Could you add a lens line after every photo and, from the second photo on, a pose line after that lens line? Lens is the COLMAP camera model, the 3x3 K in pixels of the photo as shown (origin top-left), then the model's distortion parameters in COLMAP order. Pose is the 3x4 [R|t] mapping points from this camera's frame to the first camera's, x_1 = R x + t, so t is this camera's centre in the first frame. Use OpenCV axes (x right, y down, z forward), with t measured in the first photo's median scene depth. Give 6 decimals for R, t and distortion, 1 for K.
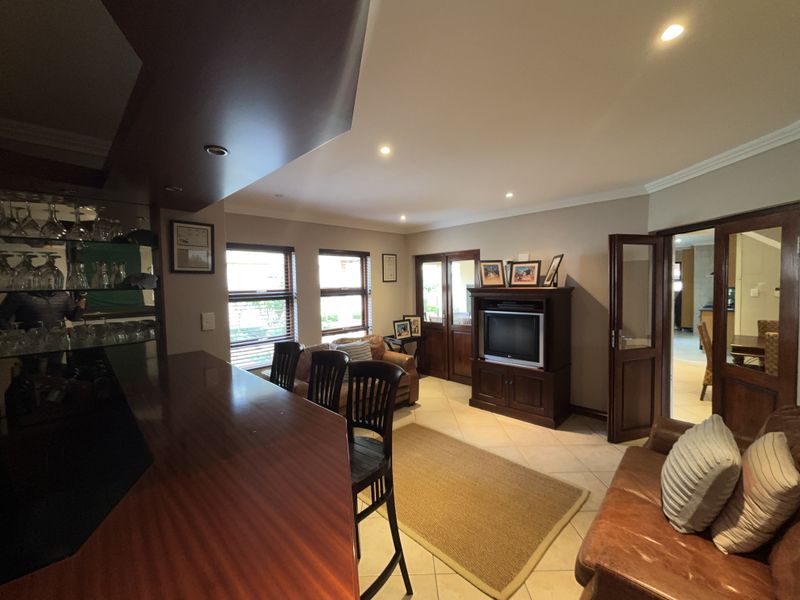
lens RADIAL K [[339.2, 0, 401.8], [0, 339.2, 298.3], [0, 0, 1]] dist [0.001505, 0.000564]
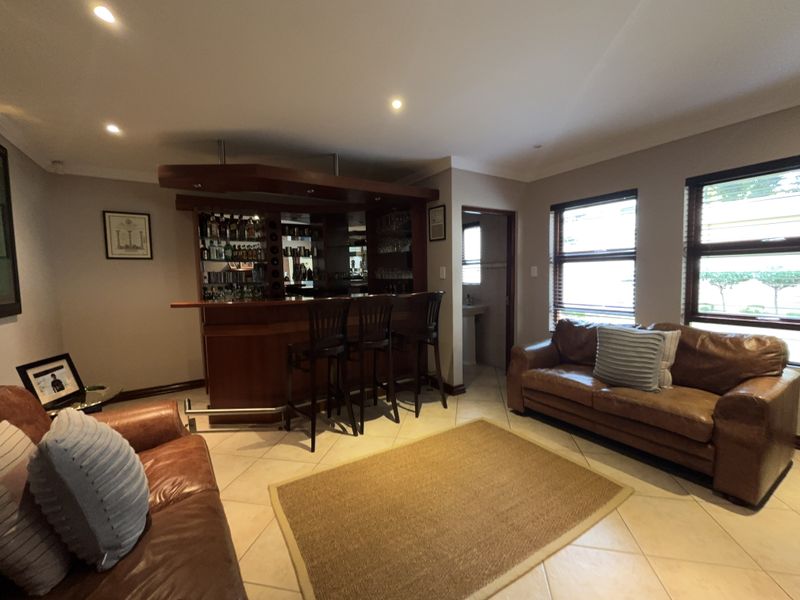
lens RADIAL K [[339.2, 0, 394.3], [0, 339.2, 298.4], [0, 0, 1]] dist [0.001505, 0.000564]
pose [[-0.224264, 0.098385, -0.969549, 0.893249], [-0.015373, 0.994410, 0.104464, 0.026521], [0.974407, 0.038332, -0.221497, 1.122936]]
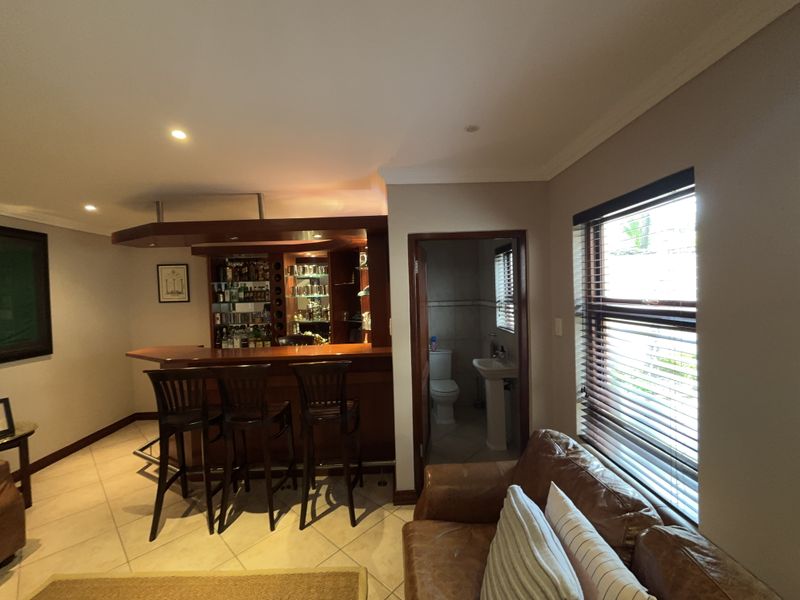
lens RADIAL K [[339.2, 0, 397.3], [0, 339.2, 298.6], [0, 0, 1]] dist [0.001505, 0.000564]
pose [[-0.695758, 0.066002, -0.715237, 0.168545], [0.018794, 0.997101, 0.073729, -0.099290], [0.718030, 0.037856, -0.694982, 1.738700]]
